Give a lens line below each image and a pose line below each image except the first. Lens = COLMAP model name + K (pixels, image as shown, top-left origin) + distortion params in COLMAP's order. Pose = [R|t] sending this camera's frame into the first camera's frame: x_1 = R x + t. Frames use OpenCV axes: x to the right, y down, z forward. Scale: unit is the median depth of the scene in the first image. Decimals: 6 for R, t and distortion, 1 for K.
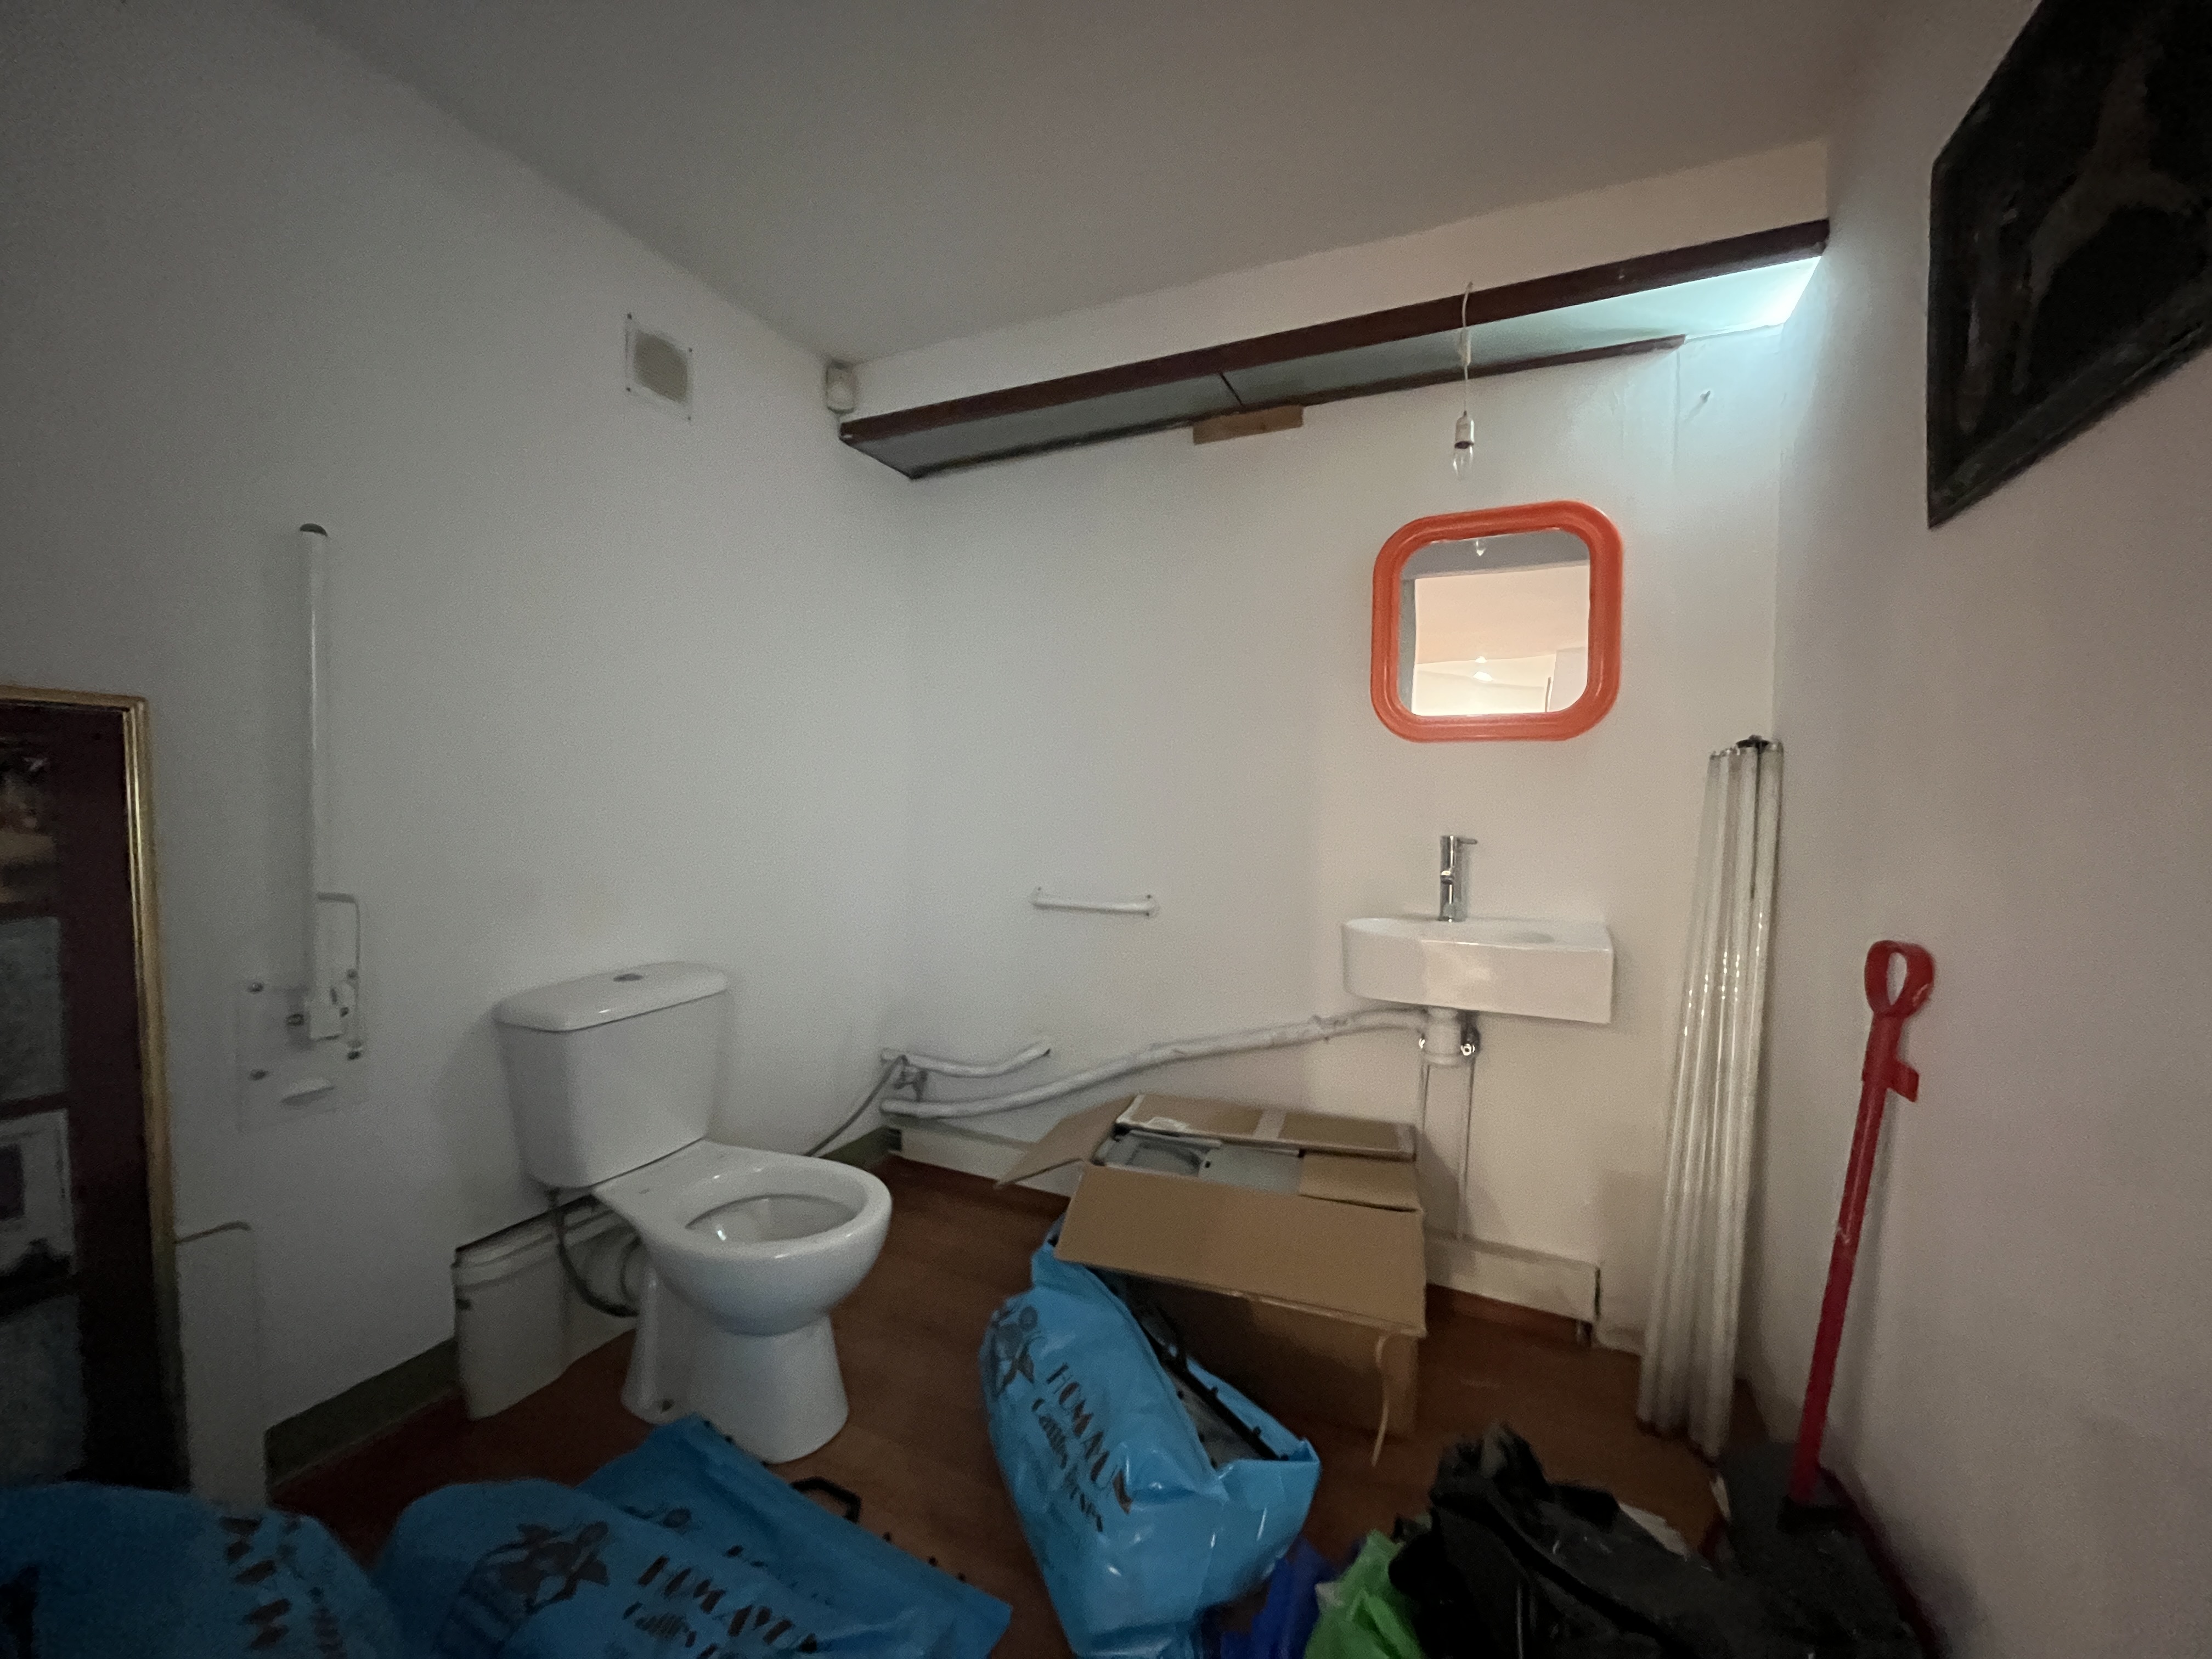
lens RADIAL K [[890.6, 0, 1102.8], [0, 890.6, 835.0], [0, 0, 1]] dist [-0.006479, -0.000230]
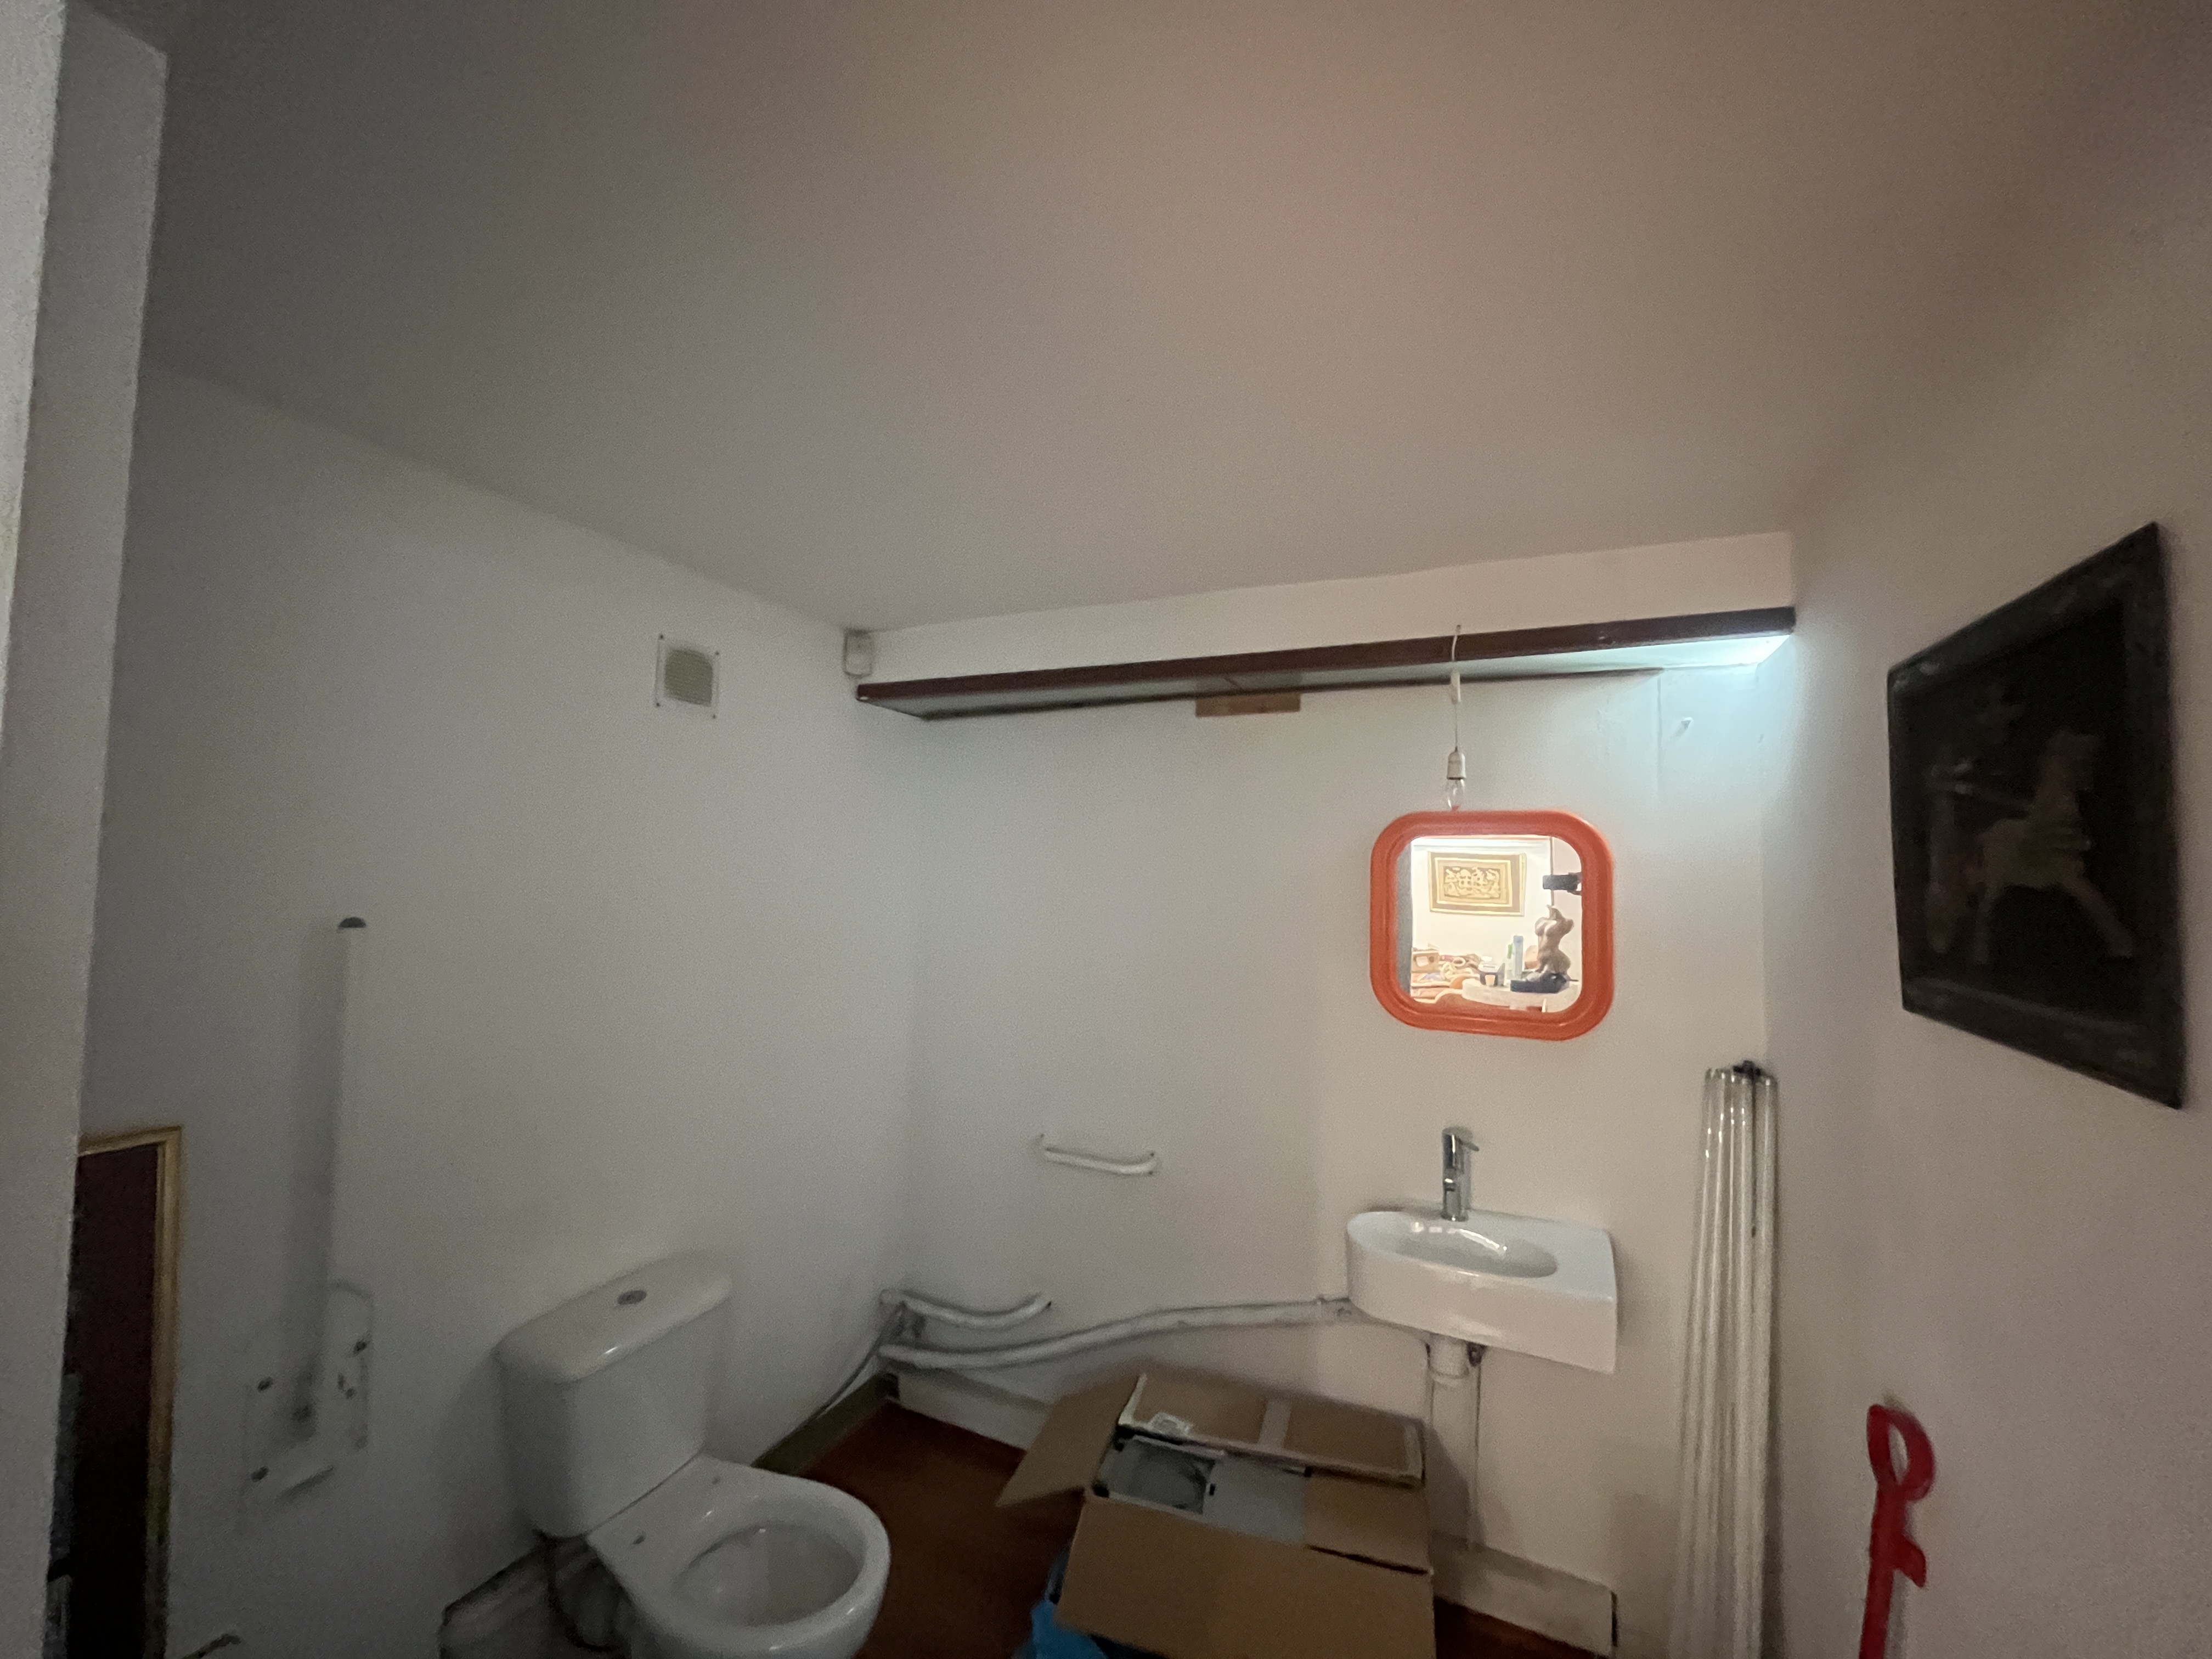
lens RADIAL K [[892.6, 0, 1101.8], [0, 892.6, 832.7], [0, 0, 1]] dist [-0.002769, -0.000955]
pose [[0.999978, 0.006516, -0.000773, -0.007842], [-0.006556, 0.996901, -0.078398, -0.268276], [0.000259, 0.078402, 0.996922, -0.036970]]
